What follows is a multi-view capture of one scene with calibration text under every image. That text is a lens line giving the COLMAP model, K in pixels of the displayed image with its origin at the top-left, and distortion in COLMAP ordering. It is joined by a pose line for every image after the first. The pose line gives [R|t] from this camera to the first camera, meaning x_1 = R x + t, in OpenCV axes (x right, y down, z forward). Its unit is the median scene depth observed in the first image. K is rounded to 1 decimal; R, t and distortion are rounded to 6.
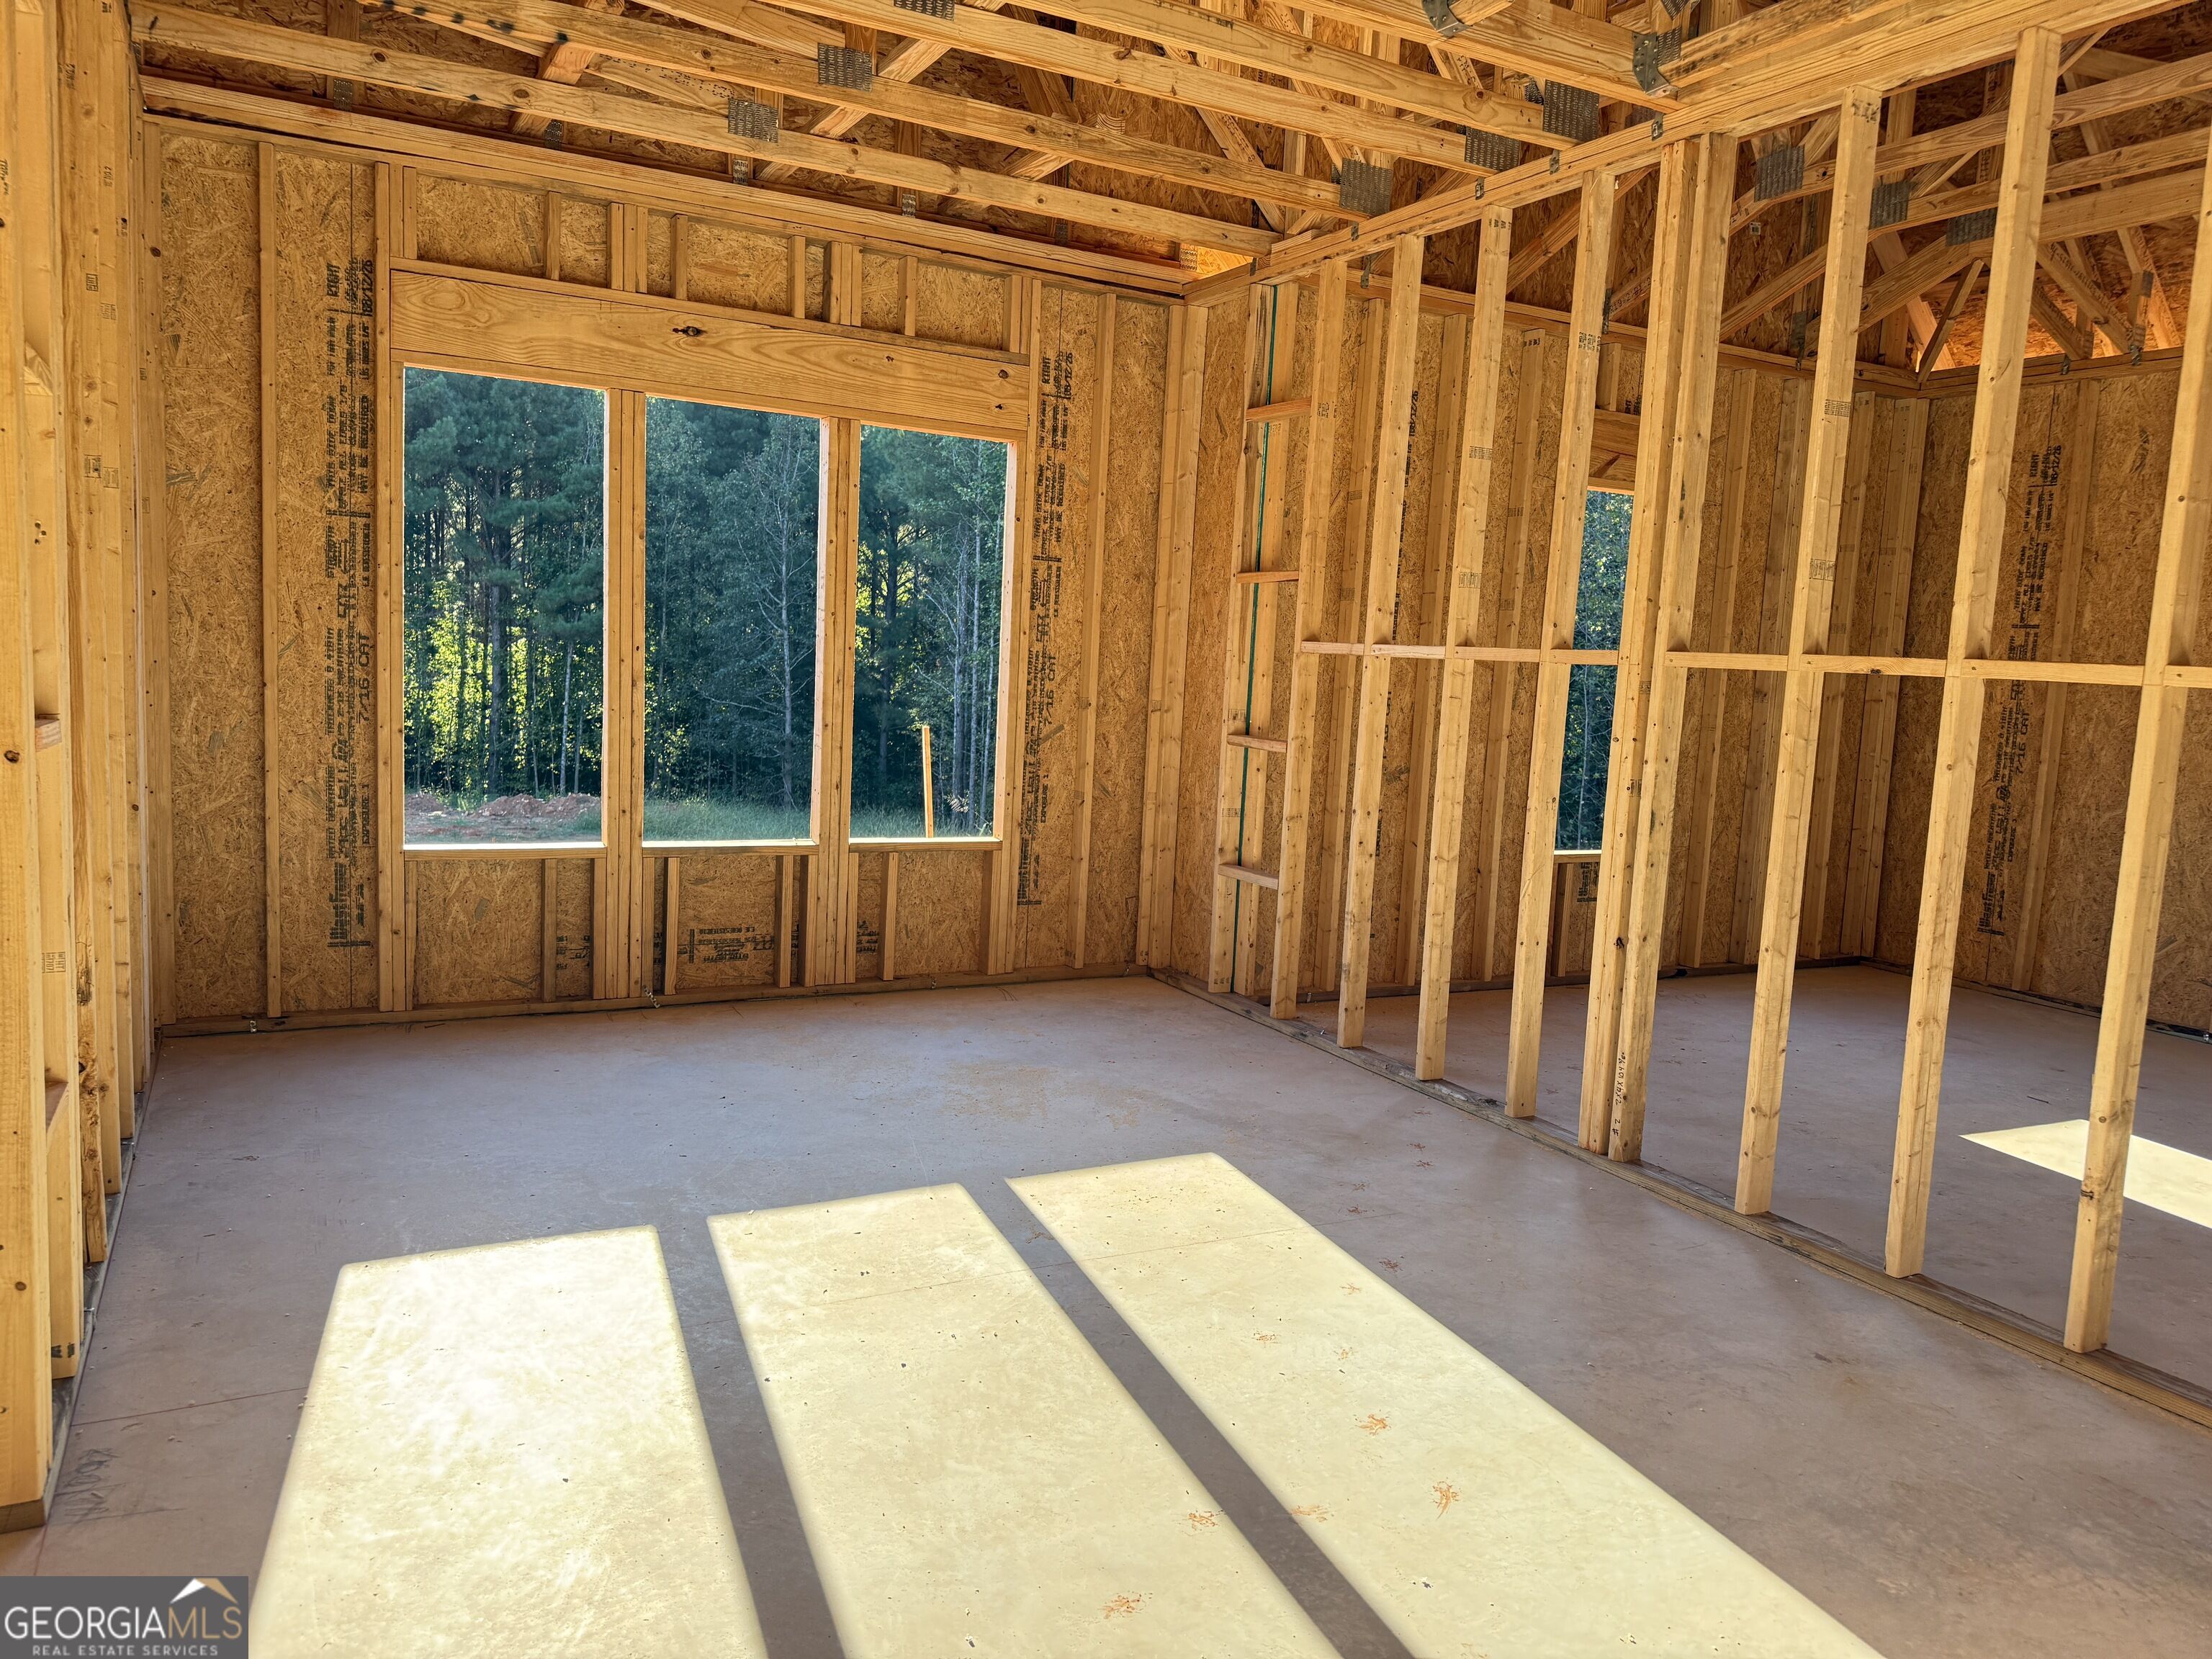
lens RADIAL K [[1538.6, 0, 1106.0], [0, 1538.6, 829.5], [0, 0, 1]] dist [0.169479, -0.307778]
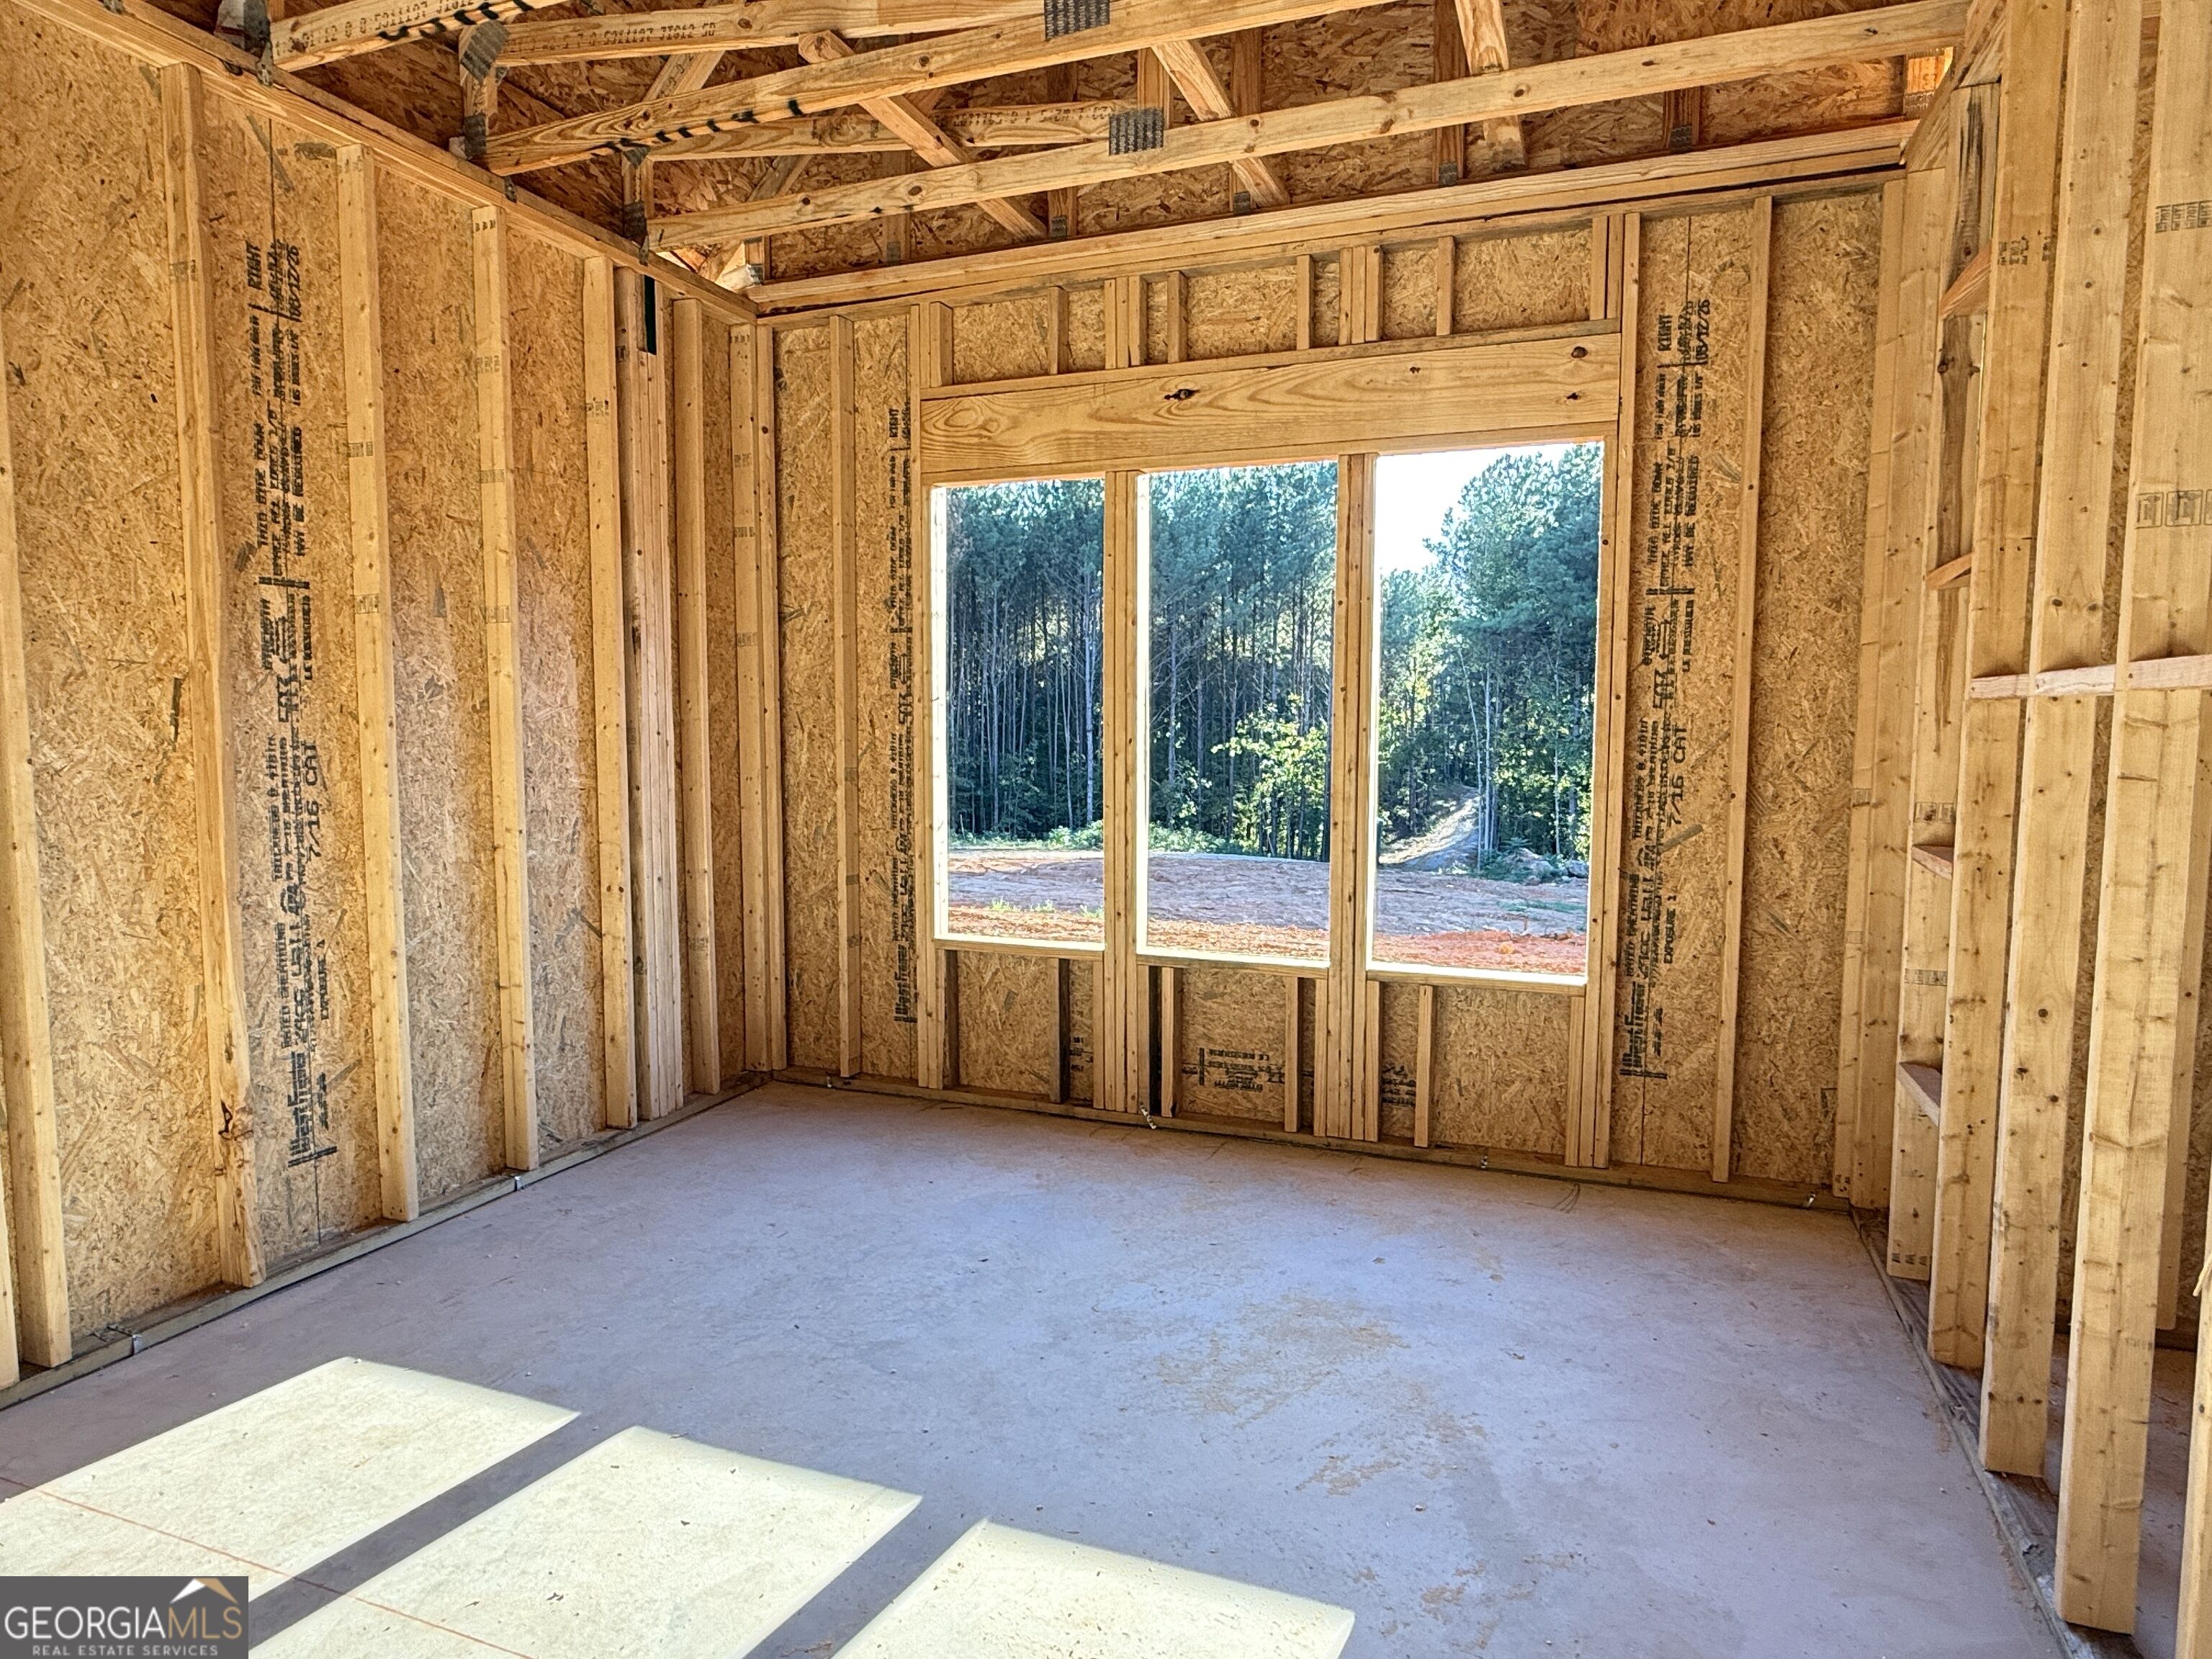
lens RADIAL K [[1300.2, 0, 1106.0], [0, 1300.2, 829.5], [0, 0, 1]] dist [0.000939, 0.003121]
pose [[0.651183, 0.014032, -0.758791, 0.272037], [-0.057023, 0.997907, -0.030483, -0.036874], [0.756775, 0.063119, 0.650621, 0.466299]]
